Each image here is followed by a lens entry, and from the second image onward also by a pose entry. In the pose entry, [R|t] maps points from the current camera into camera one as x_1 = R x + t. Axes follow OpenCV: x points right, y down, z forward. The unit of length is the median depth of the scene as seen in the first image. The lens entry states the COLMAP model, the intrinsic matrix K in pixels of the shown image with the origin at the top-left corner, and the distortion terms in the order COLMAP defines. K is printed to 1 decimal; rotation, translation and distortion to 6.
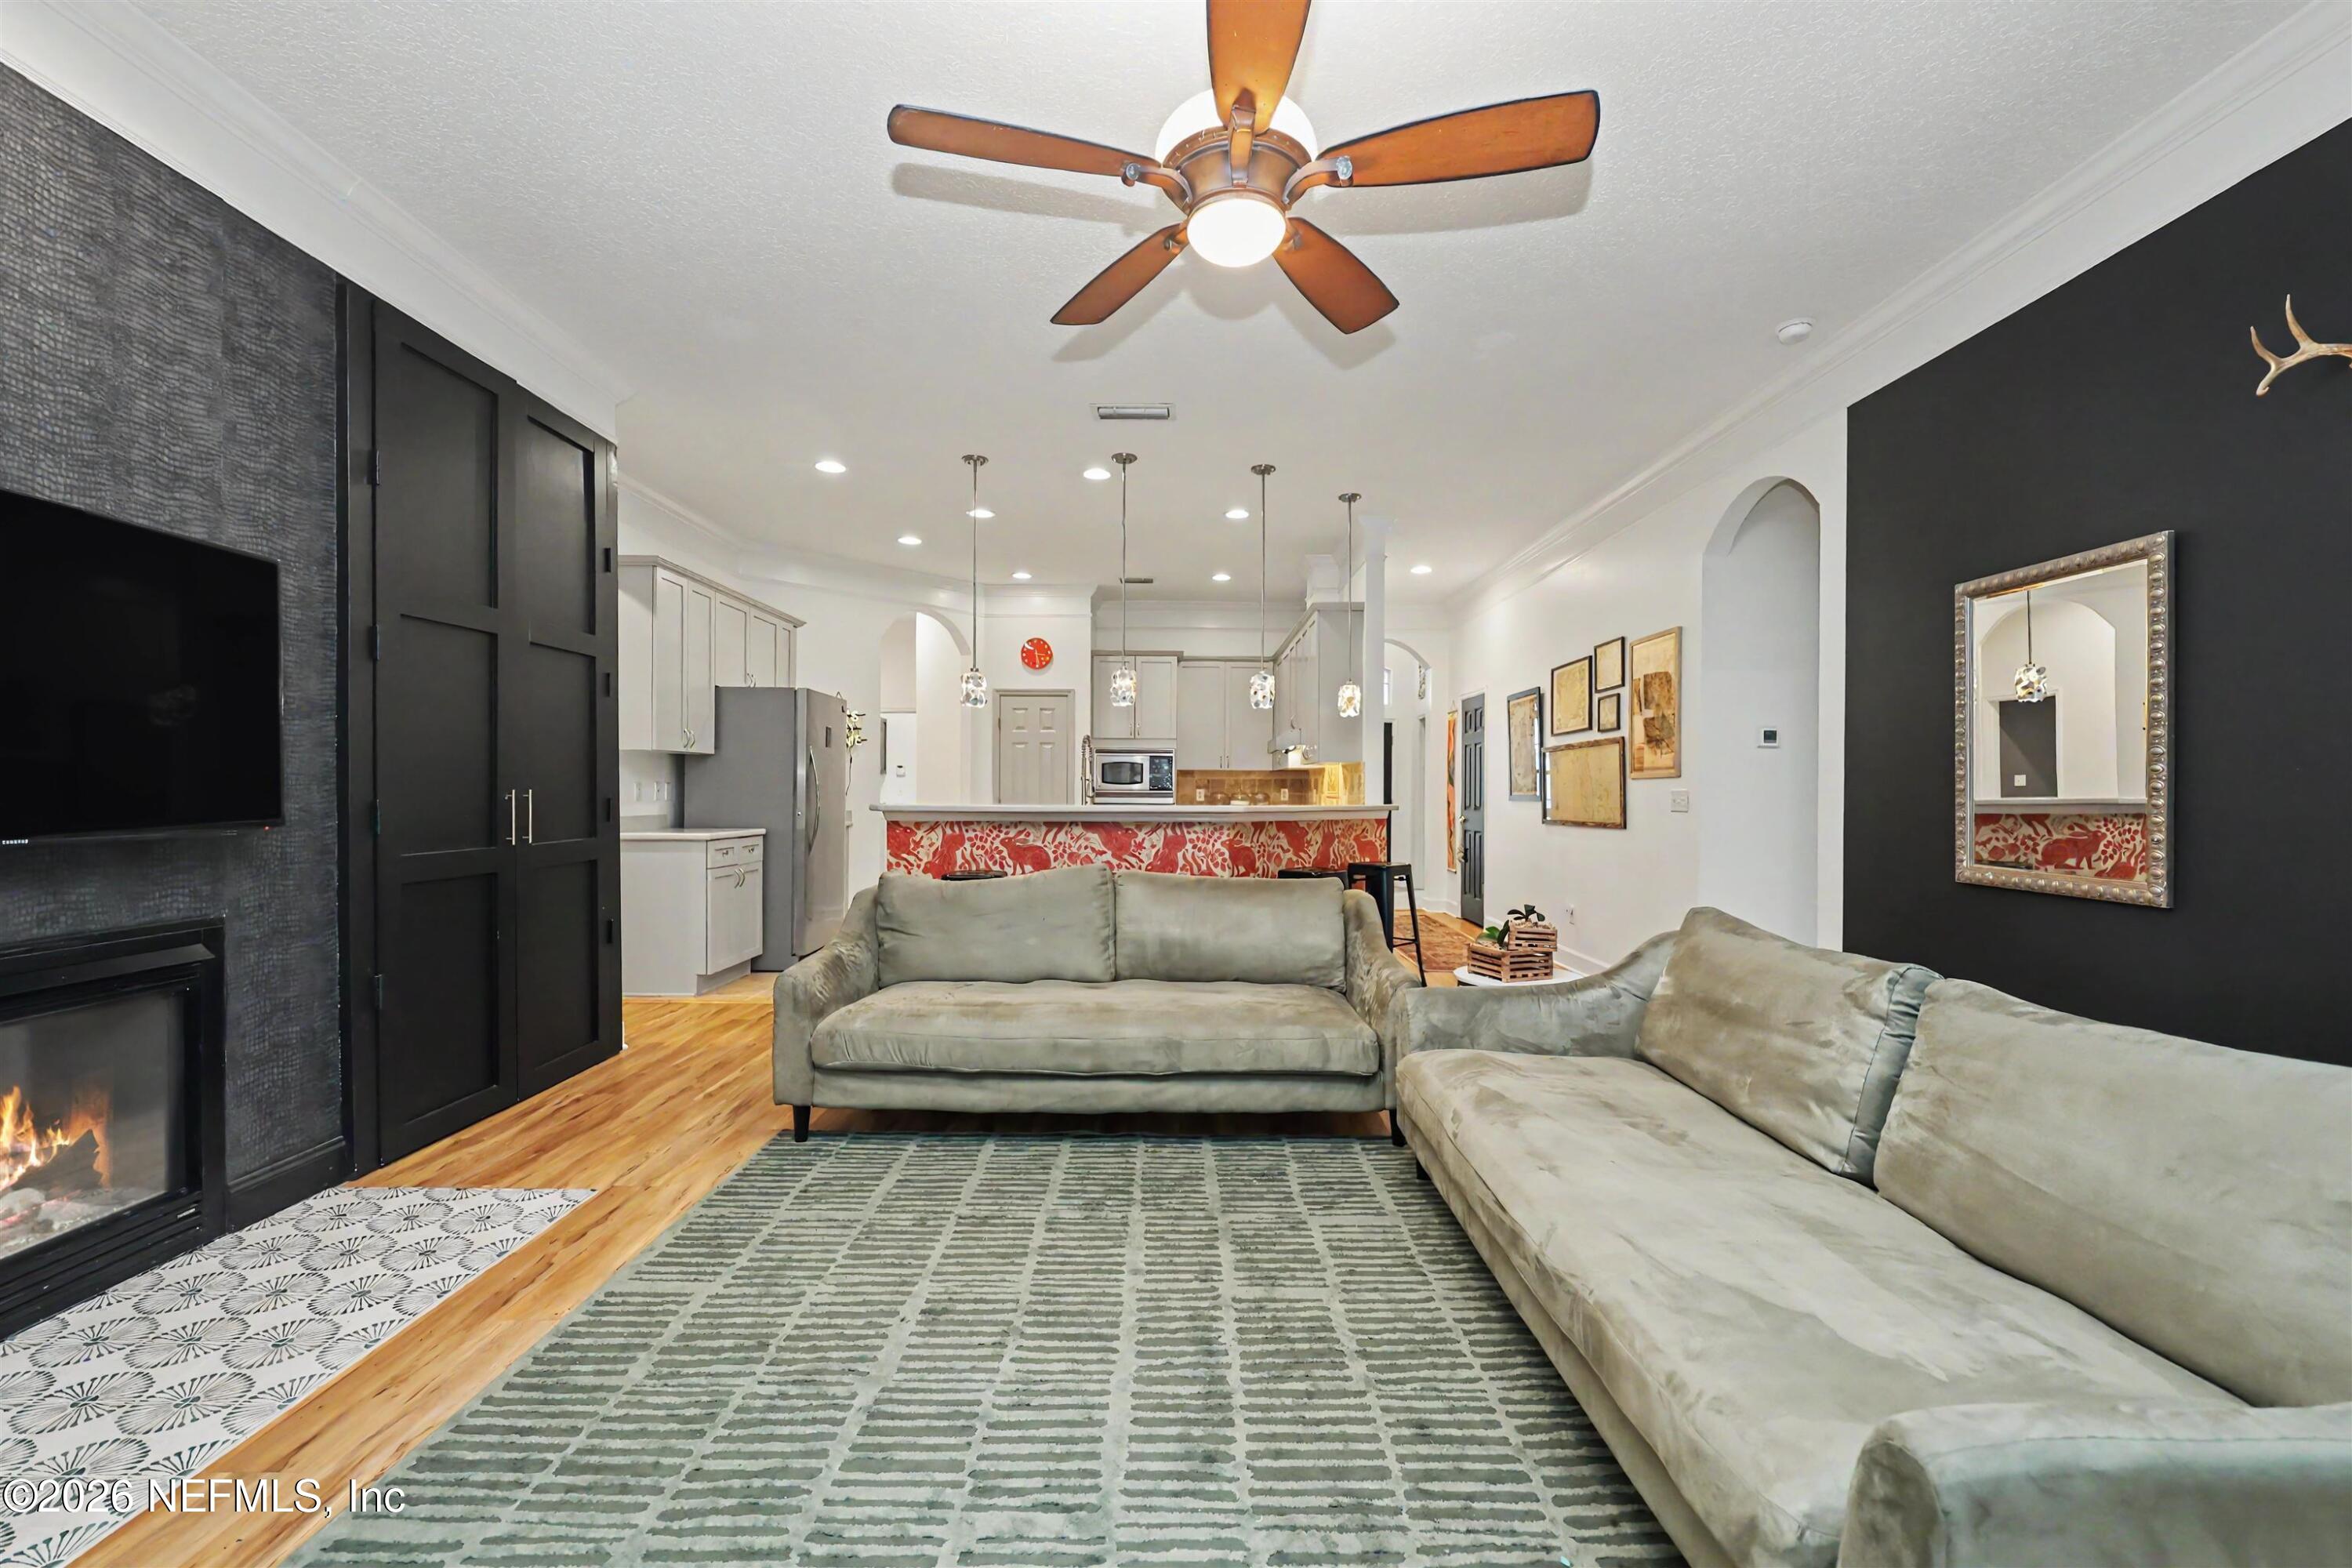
lens RADIAL K [[971.6, 0, 1193.3], [0, 971.6, 794.1], [0, 0, 1]] dist [0.002011, 0.000265]
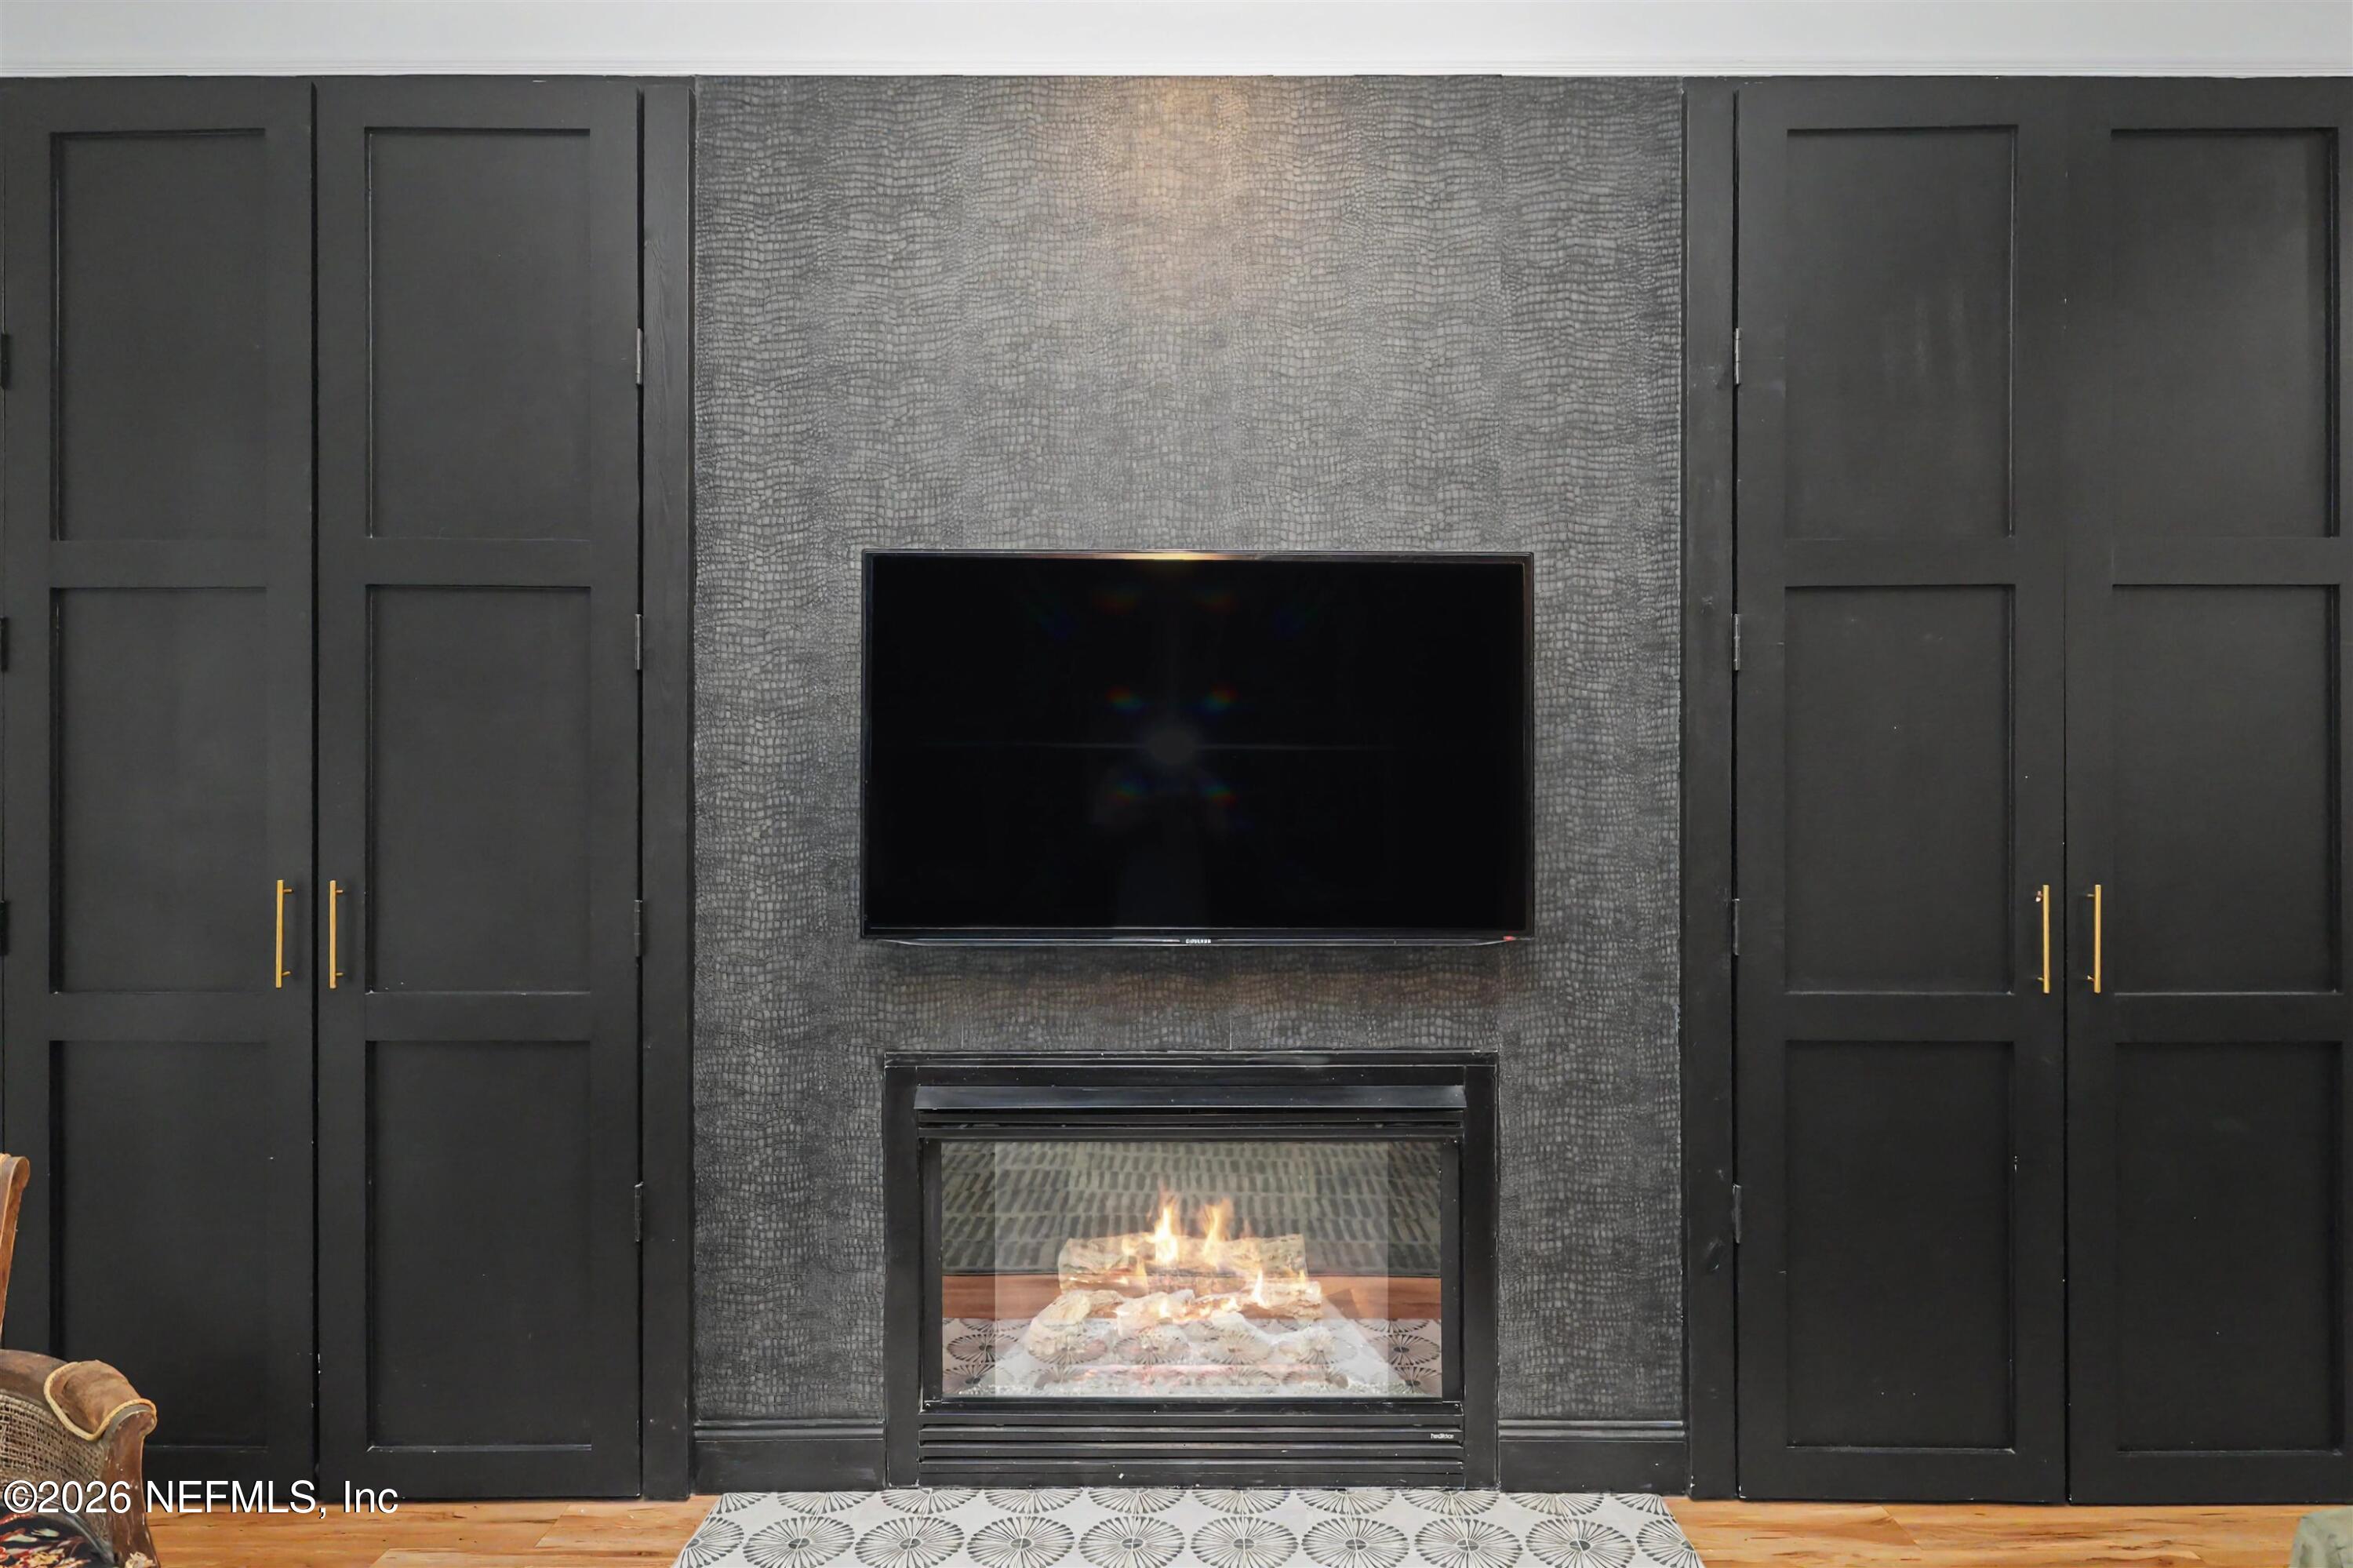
lens RADIAL K [[1432.8, 0, 1176.1], [0, 1432.8, 791.9], [0, 0, 1]] dist [-0.005109, 0.000585]
pose [[-0.029809, -0.003291, -0.999550, 0.084748], [-0.008866, 0.999956, -0.003027, -0.063207], [0.999516, 0.008772, -0.029837, 0.767073]]
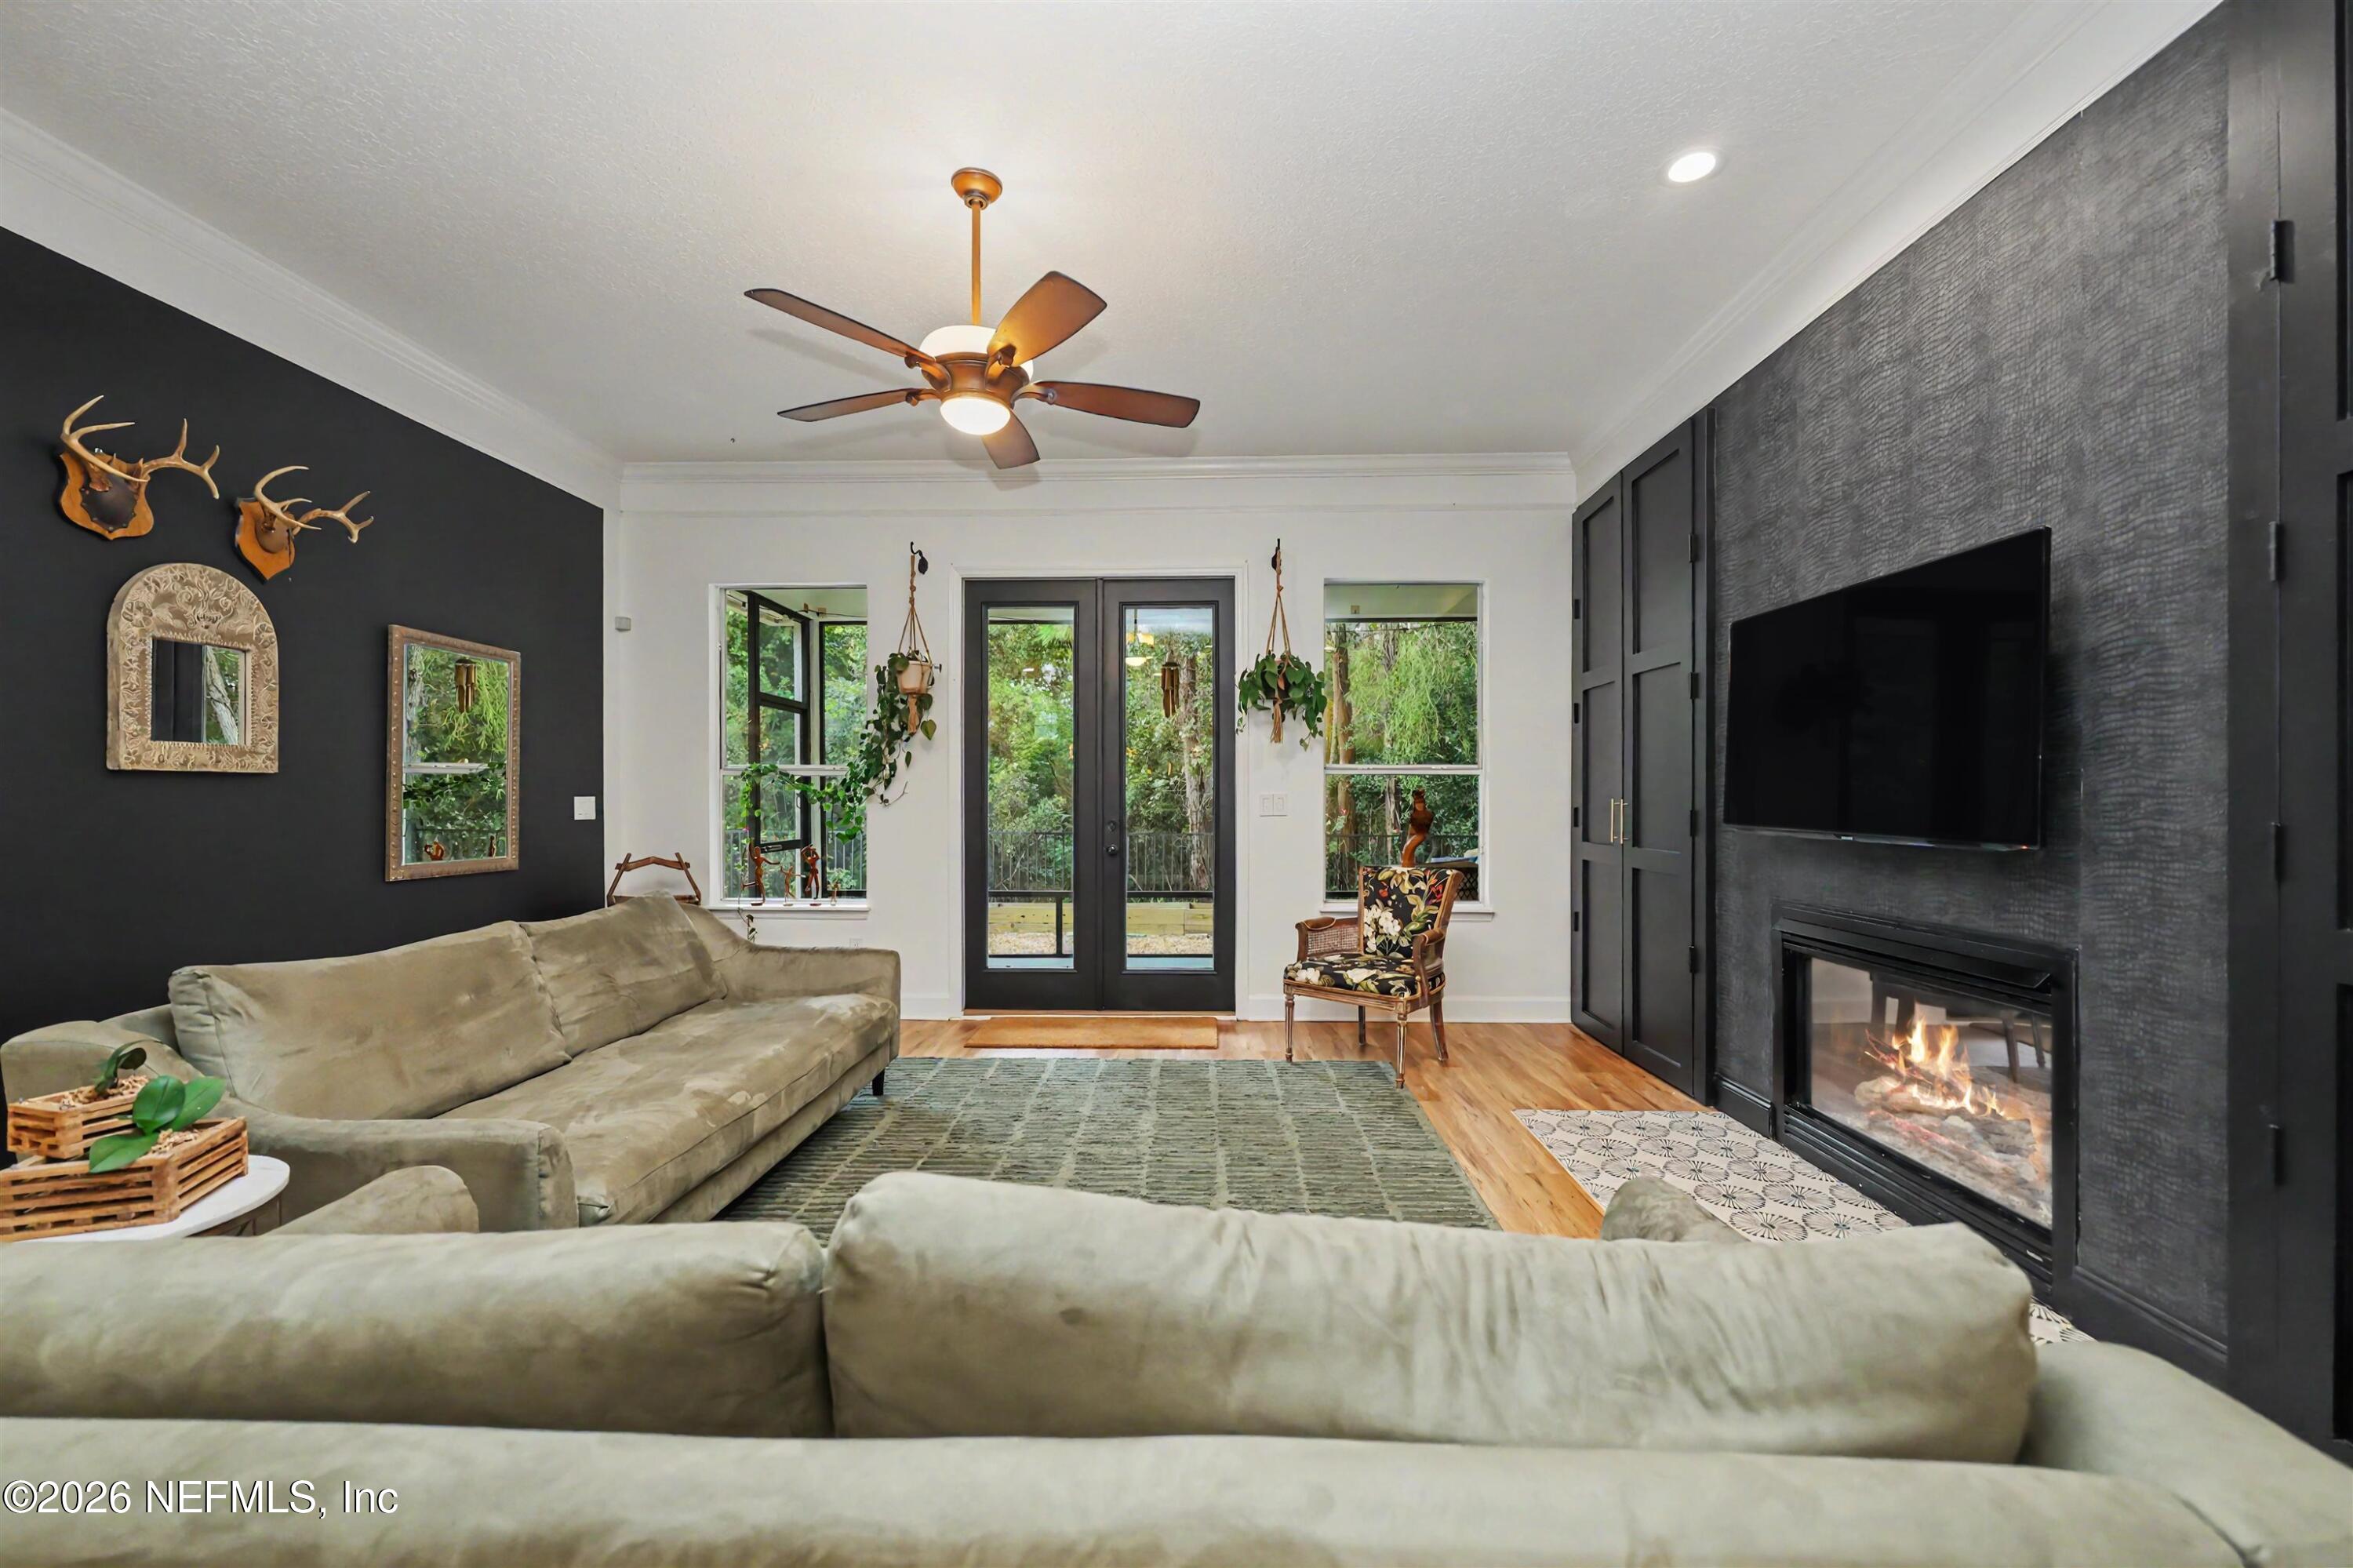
lens RADIAL K [[972.2, 0, 1177.5], [0, 972.2, 795.8], [0, 0, 1]] dist [0.002141, -0.000450]
pose [[-0.998274, -0.006794, 0.058340, -0.249433], [-0.006273, 0.999939, 0.009100, -0.012659], [-0.058398, 0.008718, -0.998255, 1.842064]]
